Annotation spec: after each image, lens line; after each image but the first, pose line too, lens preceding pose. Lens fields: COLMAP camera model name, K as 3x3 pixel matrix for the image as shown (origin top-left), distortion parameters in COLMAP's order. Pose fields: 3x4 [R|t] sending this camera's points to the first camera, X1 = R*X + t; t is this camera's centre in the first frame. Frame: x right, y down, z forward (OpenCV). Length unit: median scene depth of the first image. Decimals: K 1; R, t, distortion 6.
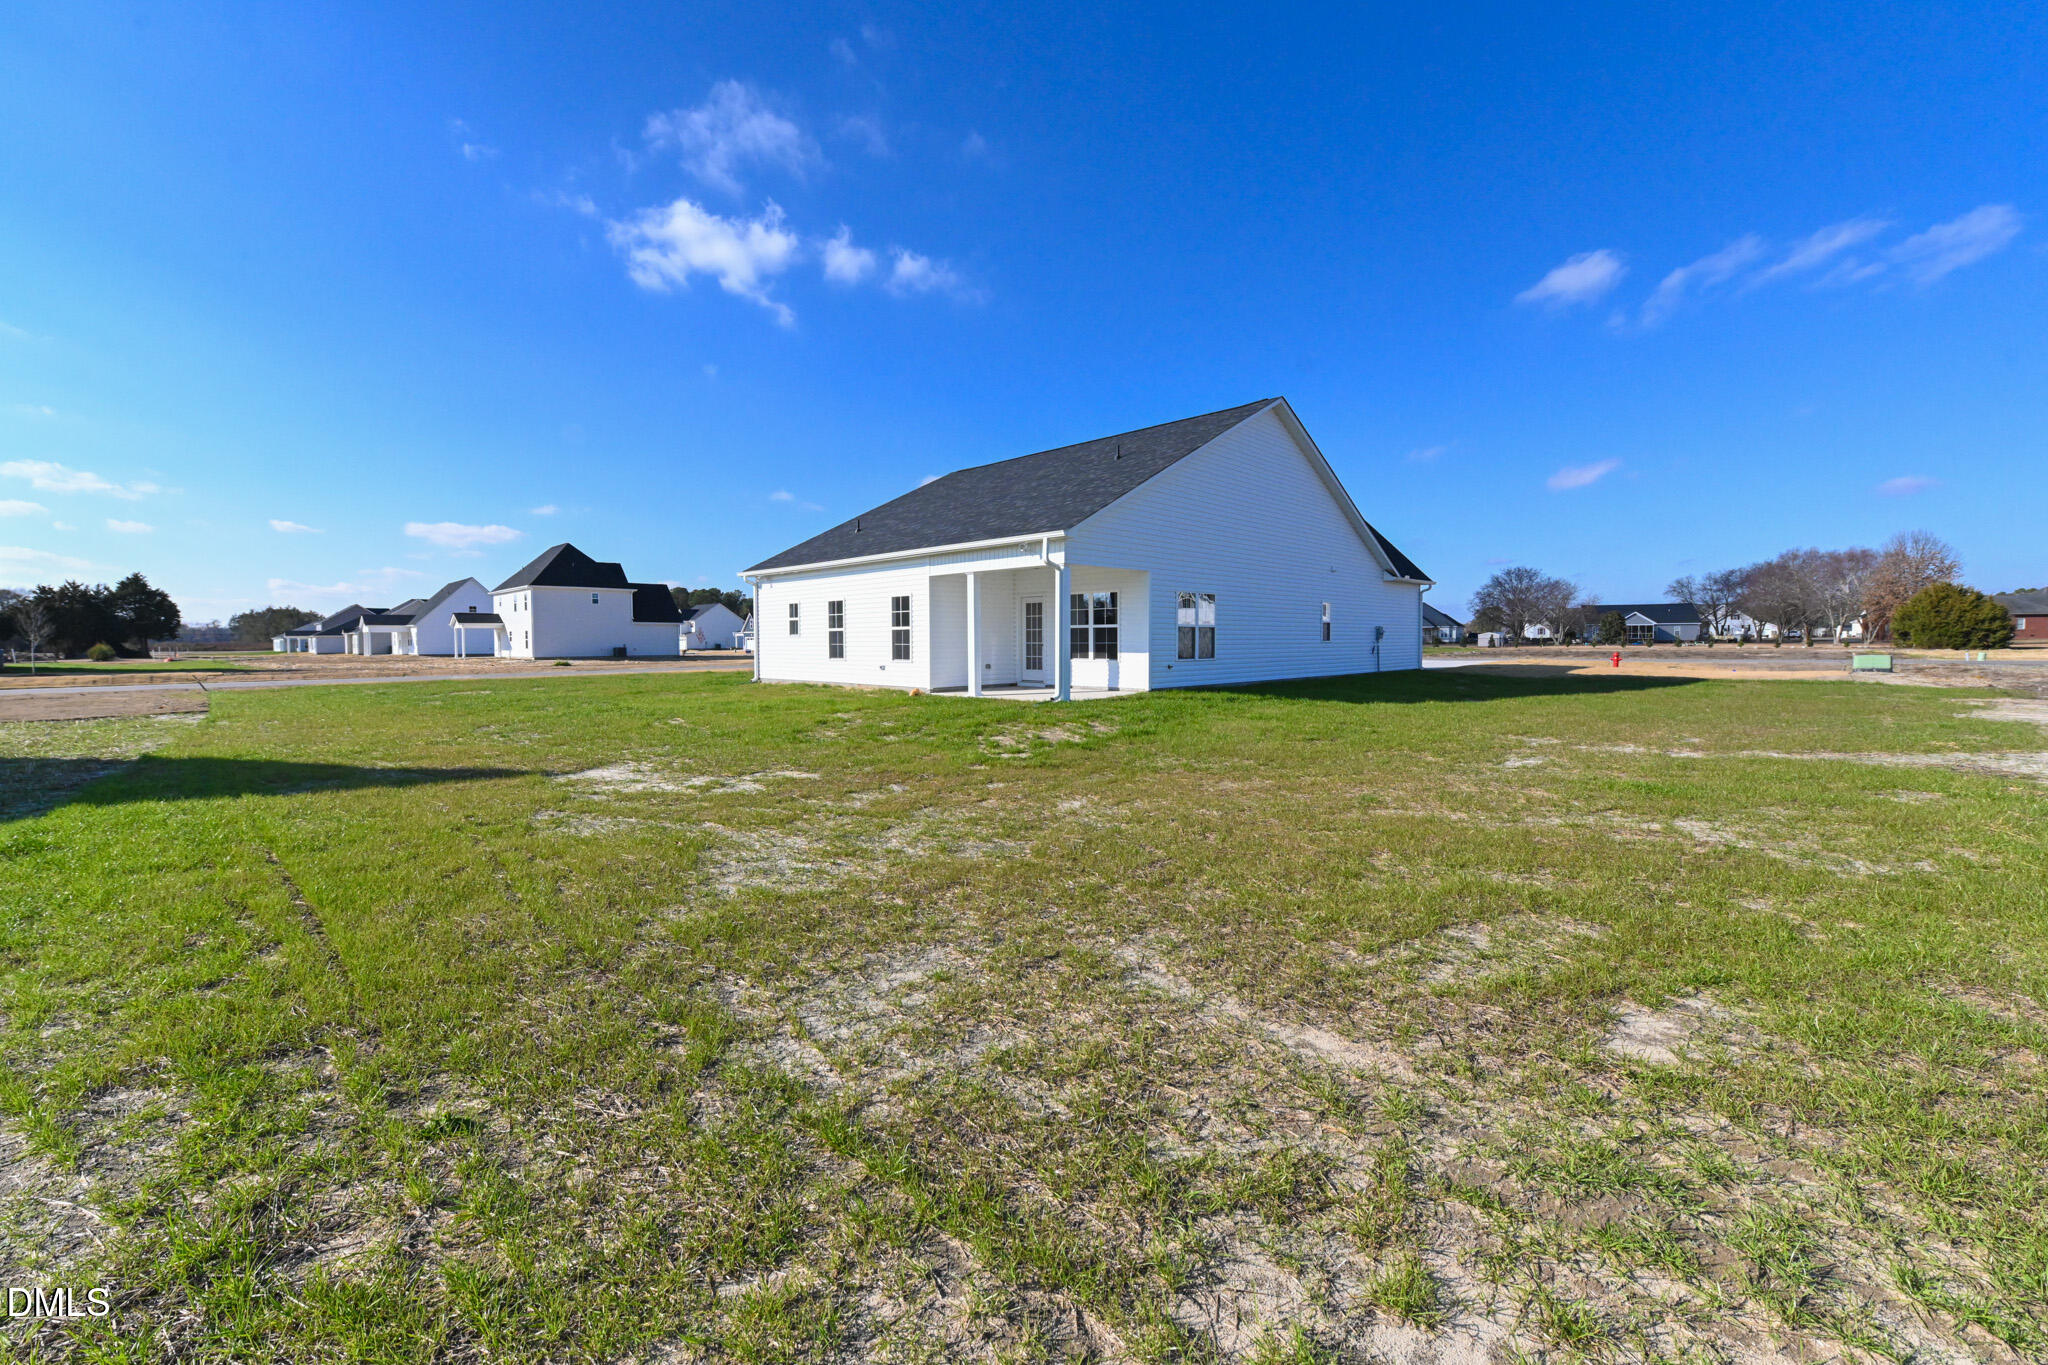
lens RADIAL K [[805.7, 0, 1025.5], [0, 805.7, 672.1], [0, 0, 1]] dist [-0.007936, -0.000425]
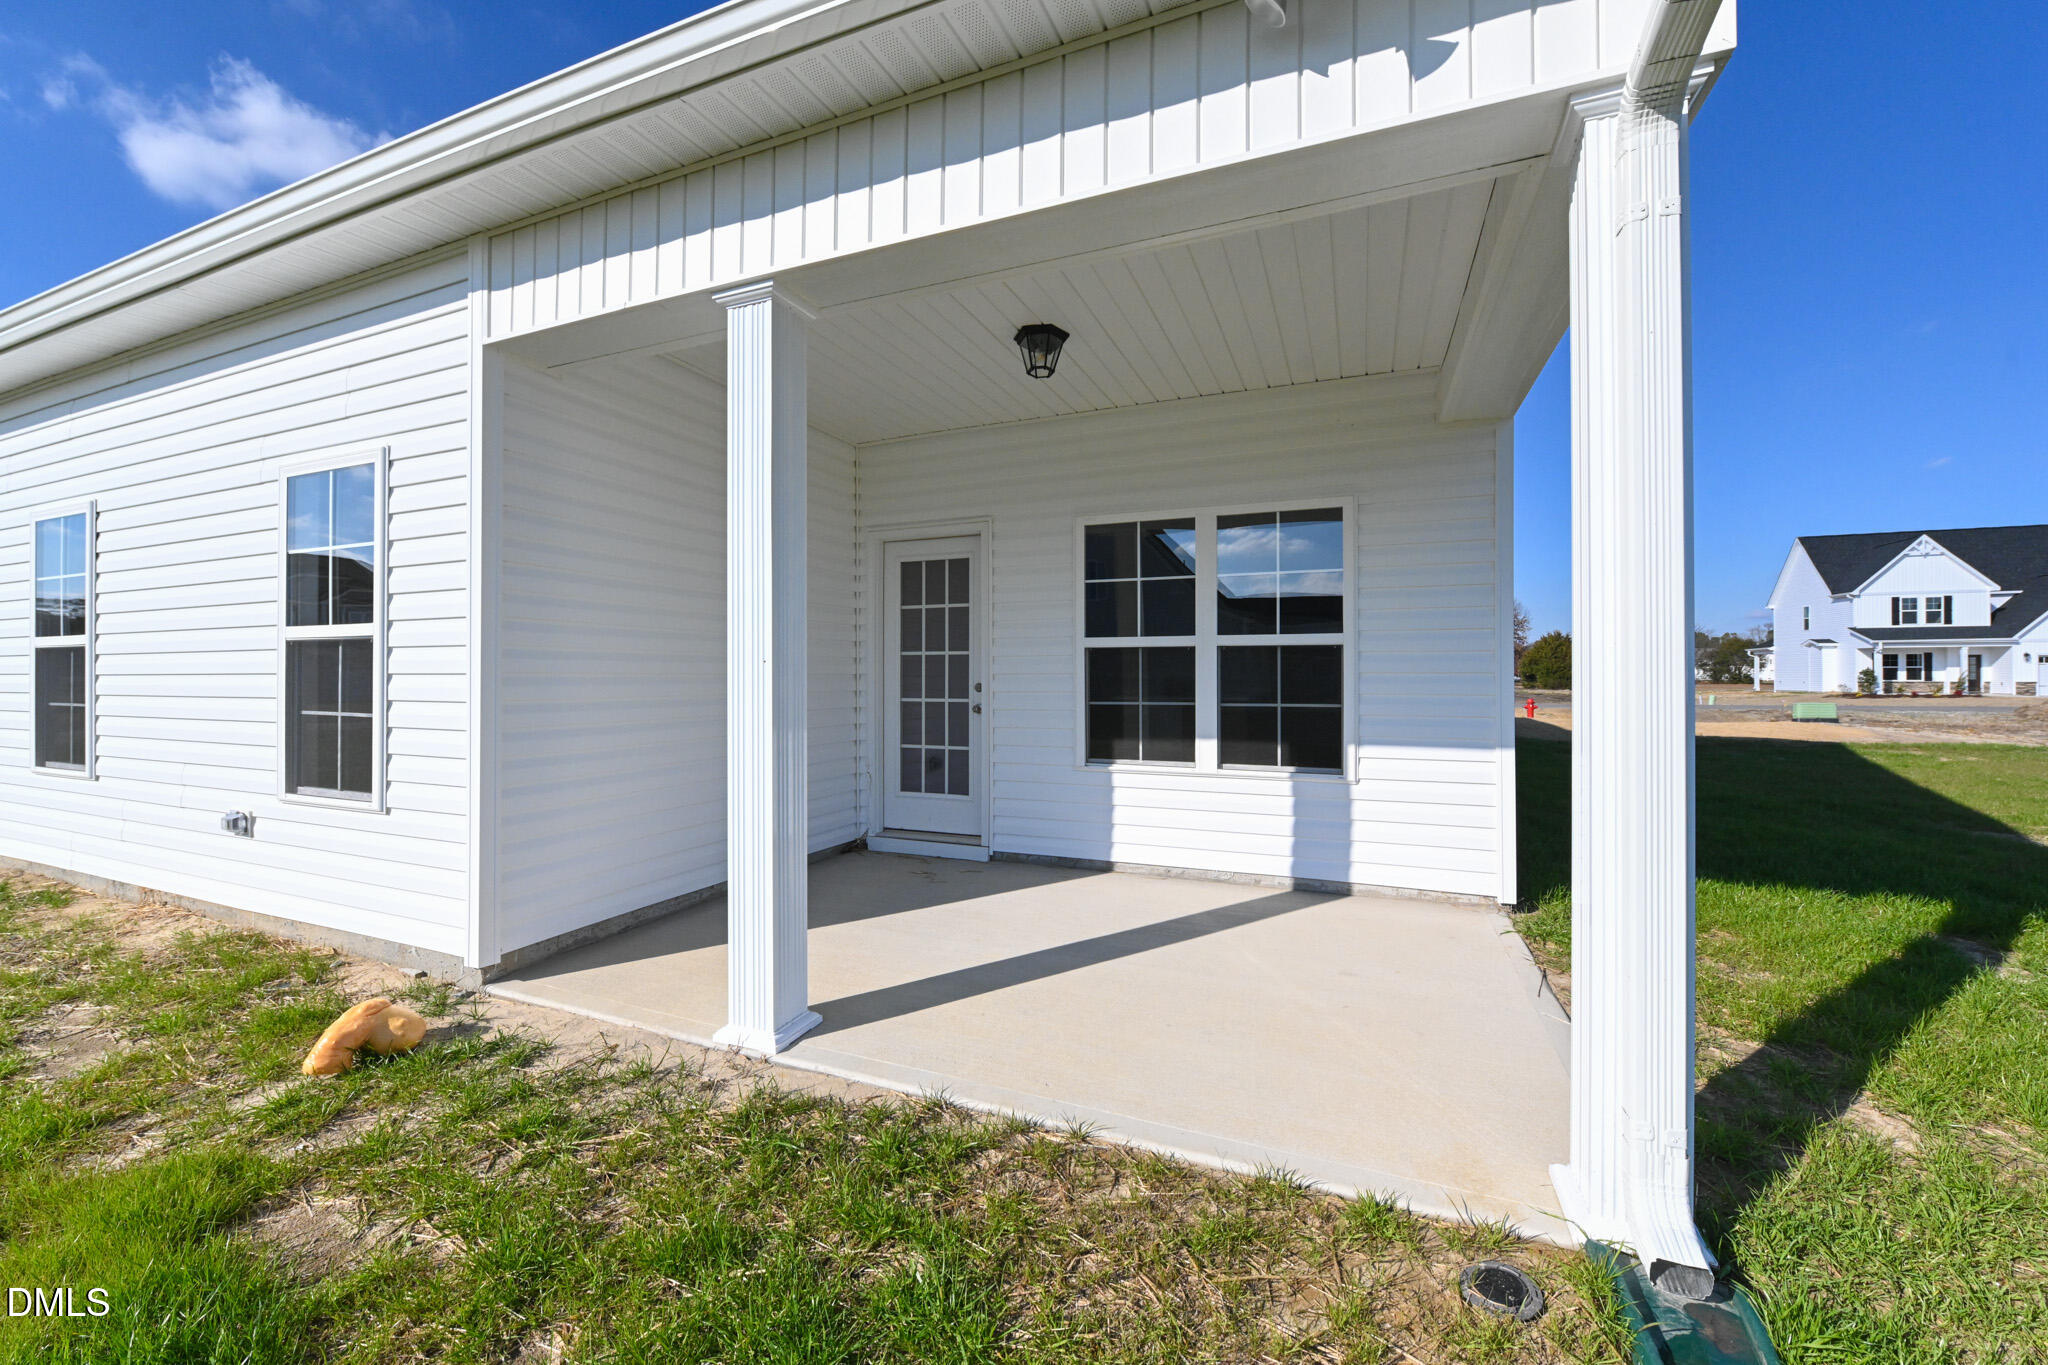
lens RADIAL K [[805.7, 0, 1025.5], [0, 805.7, 672.1], [0, 0, 1]] dist [-0.007936, -0.000425]
pose [[0.929923, 0.008010, 0.367668, -0.068156], [0.009003, 0.998967, -0.044533, -0.034878], [-0.367645, 0.044722, 0.928890, 0.759836]]
